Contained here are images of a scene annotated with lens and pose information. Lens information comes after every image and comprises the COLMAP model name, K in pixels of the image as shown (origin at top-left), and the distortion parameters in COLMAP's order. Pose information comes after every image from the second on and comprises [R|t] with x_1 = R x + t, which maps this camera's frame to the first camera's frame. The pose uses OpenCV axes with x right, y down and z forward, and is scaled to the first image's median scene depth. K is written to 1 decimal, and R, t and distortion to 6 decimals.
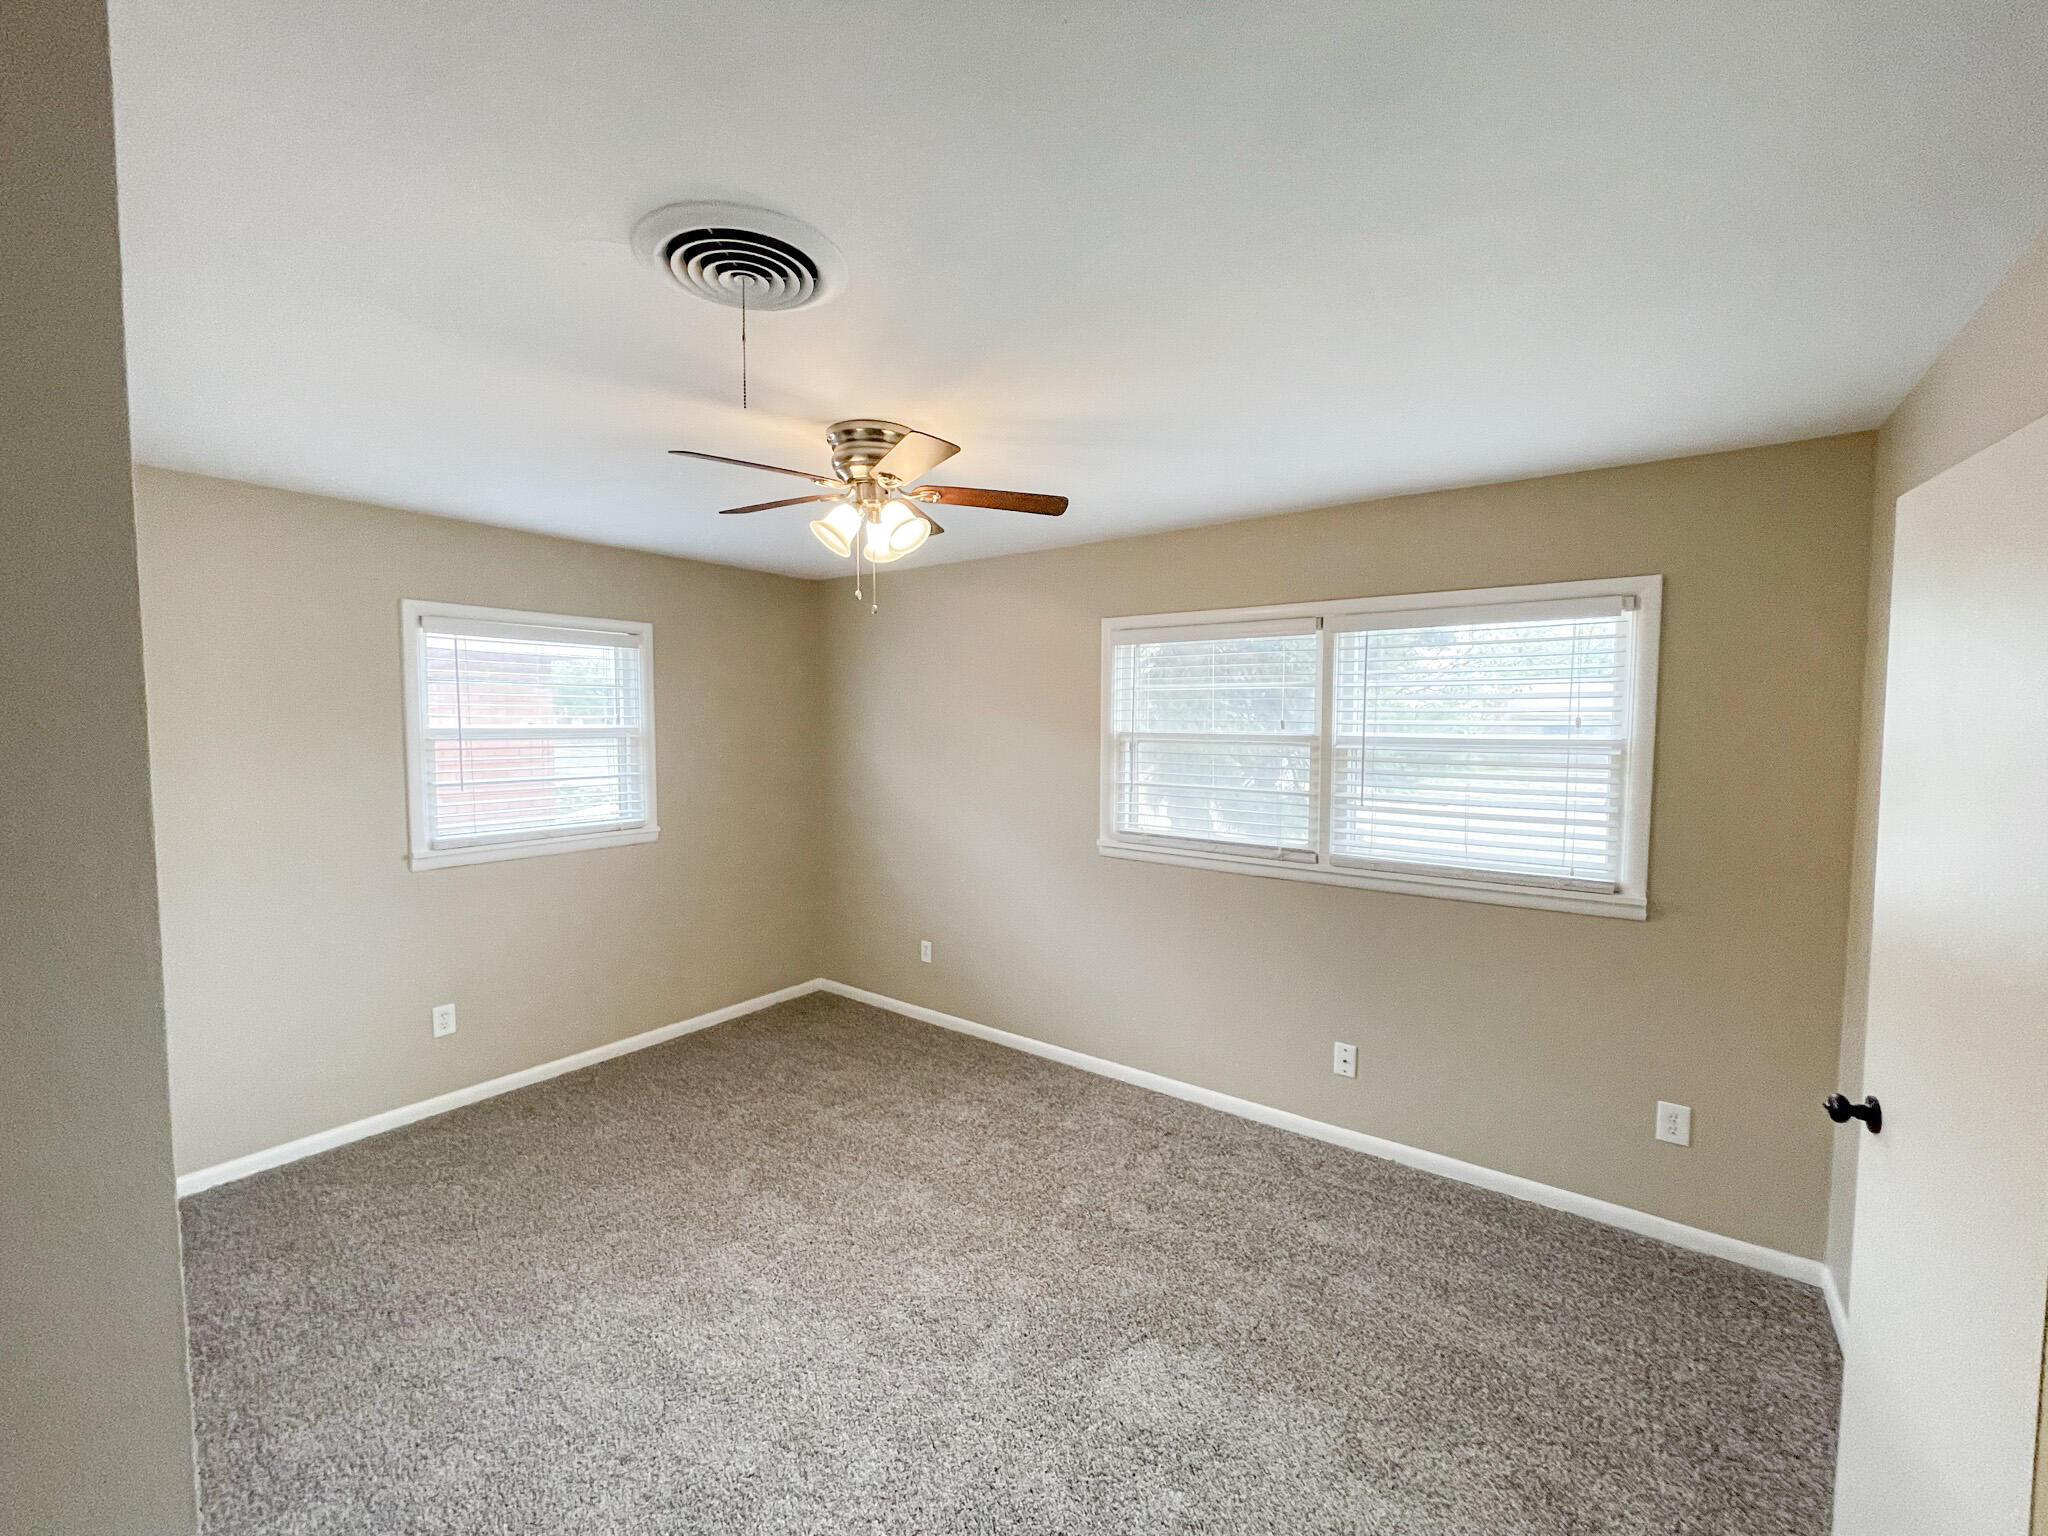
lens RADIAL K [[828.8, 0, 1015.2], [0, 828.8, 770.5], [0, 0, 1]] dist [-0.010120, -0.000046]
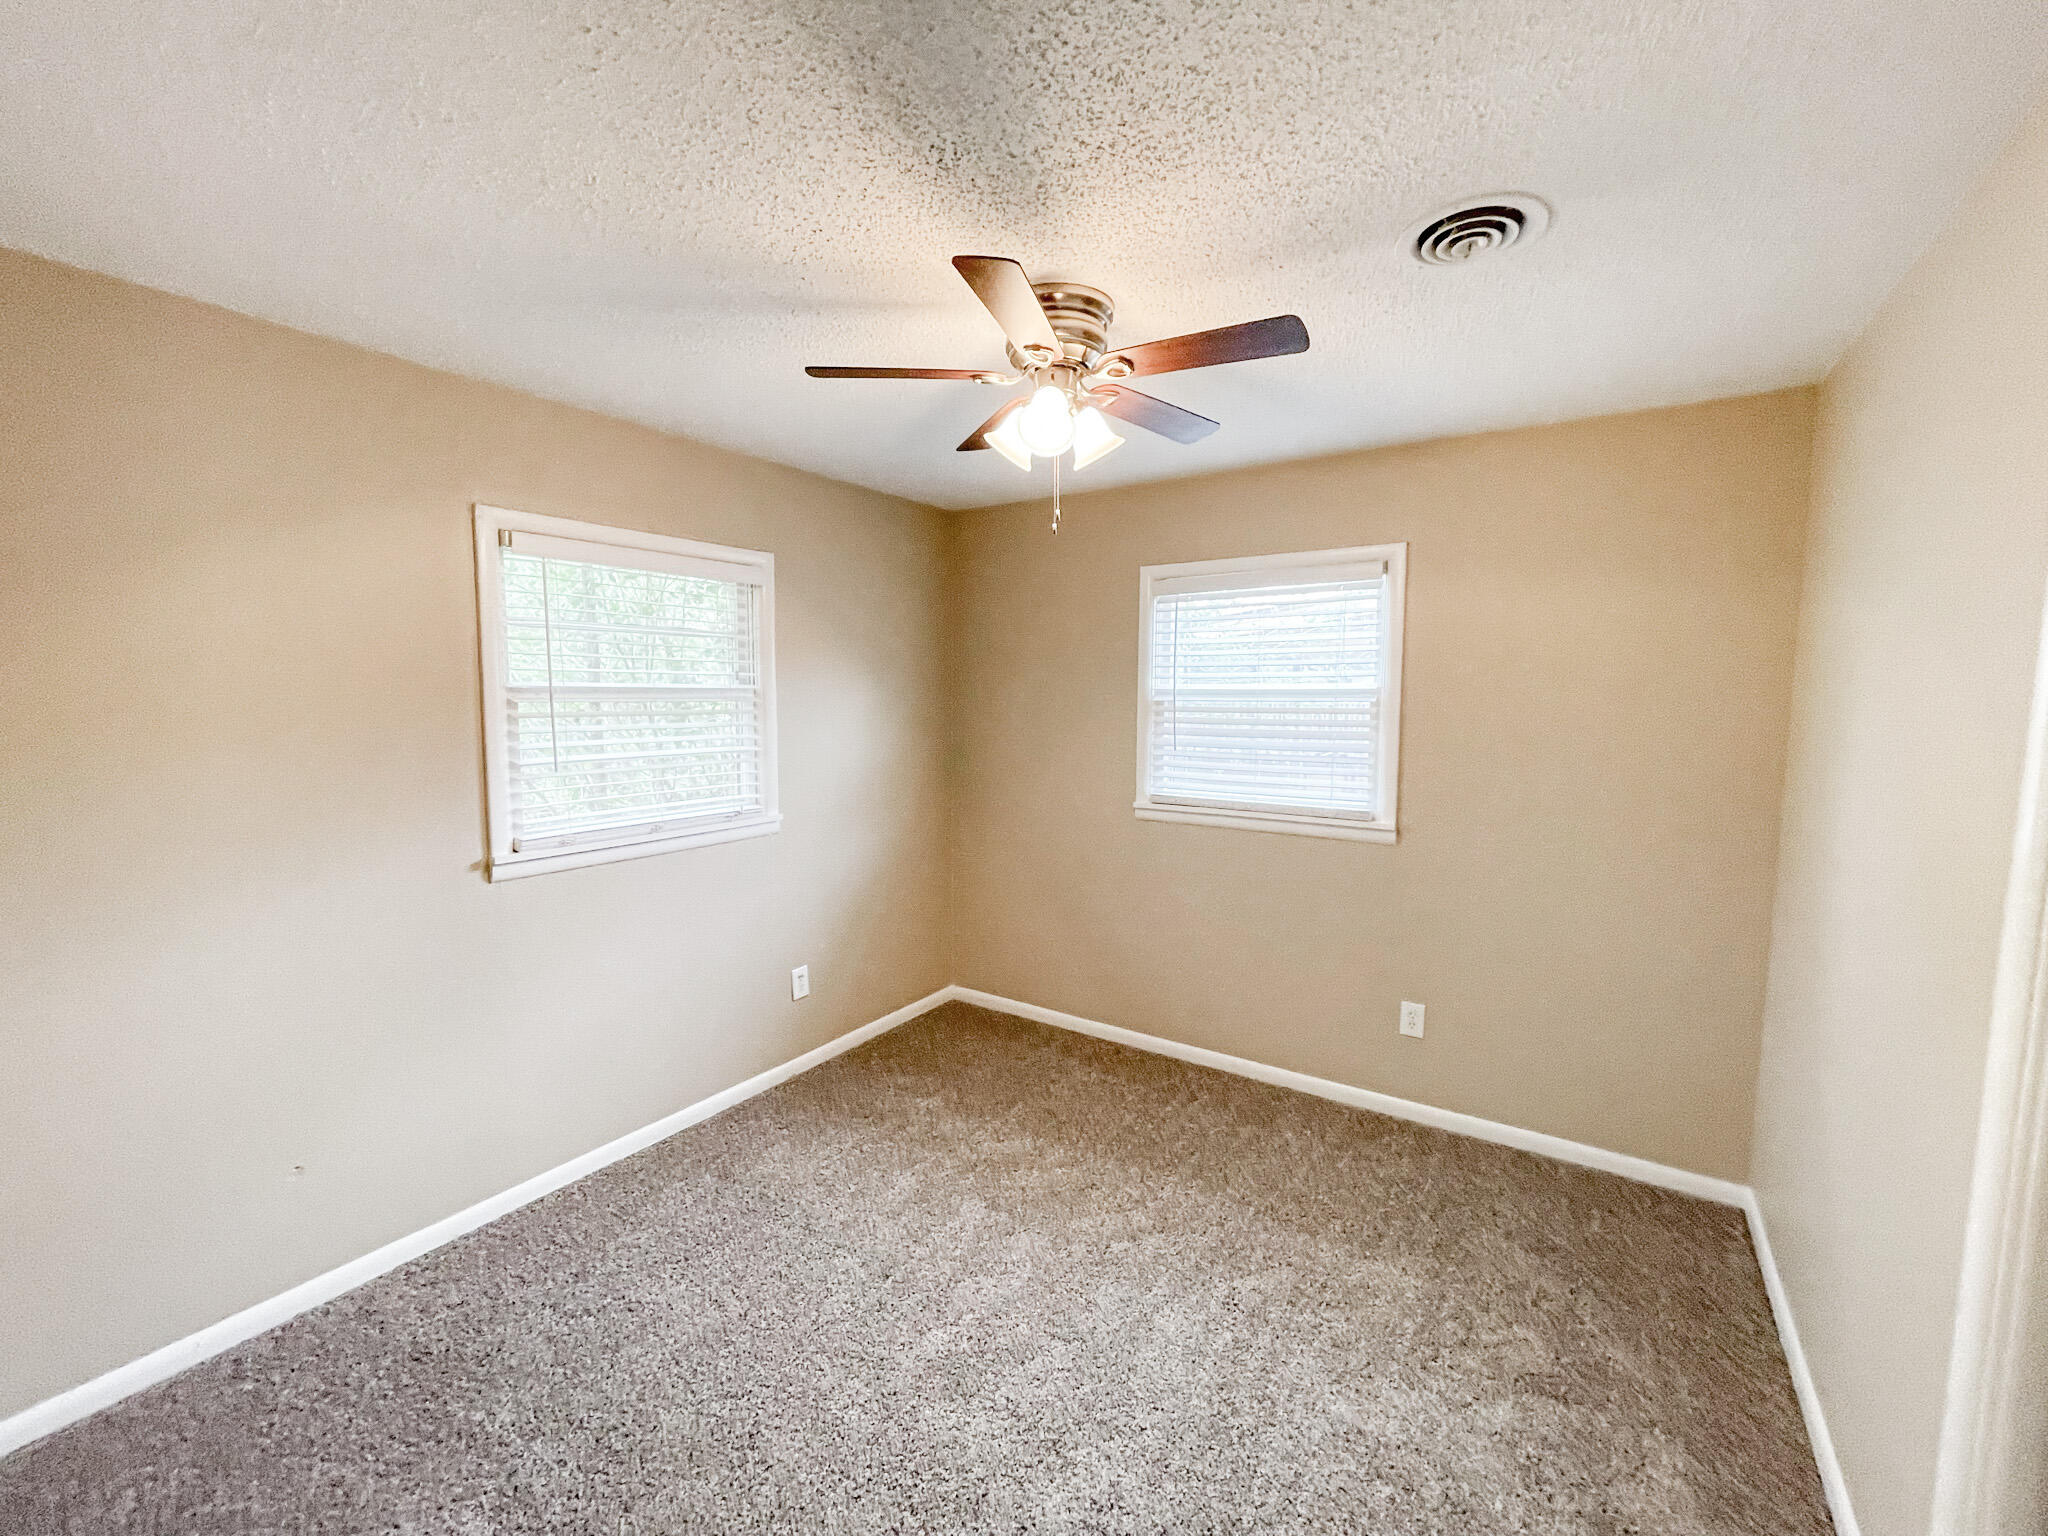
lens RADIAL K [[828.8, 0, 1029.6], [0, 828.8, 777.3], [0, 0, 1]] dist [-0.010120, -0.000046]
pose [[0.996643, -0.006785, 0.081594, -0.259793], [0.001888, 0.998200, 0.059944, -0.013364], [-0.081853, -0.059588, 0.994861, 0.191732]]
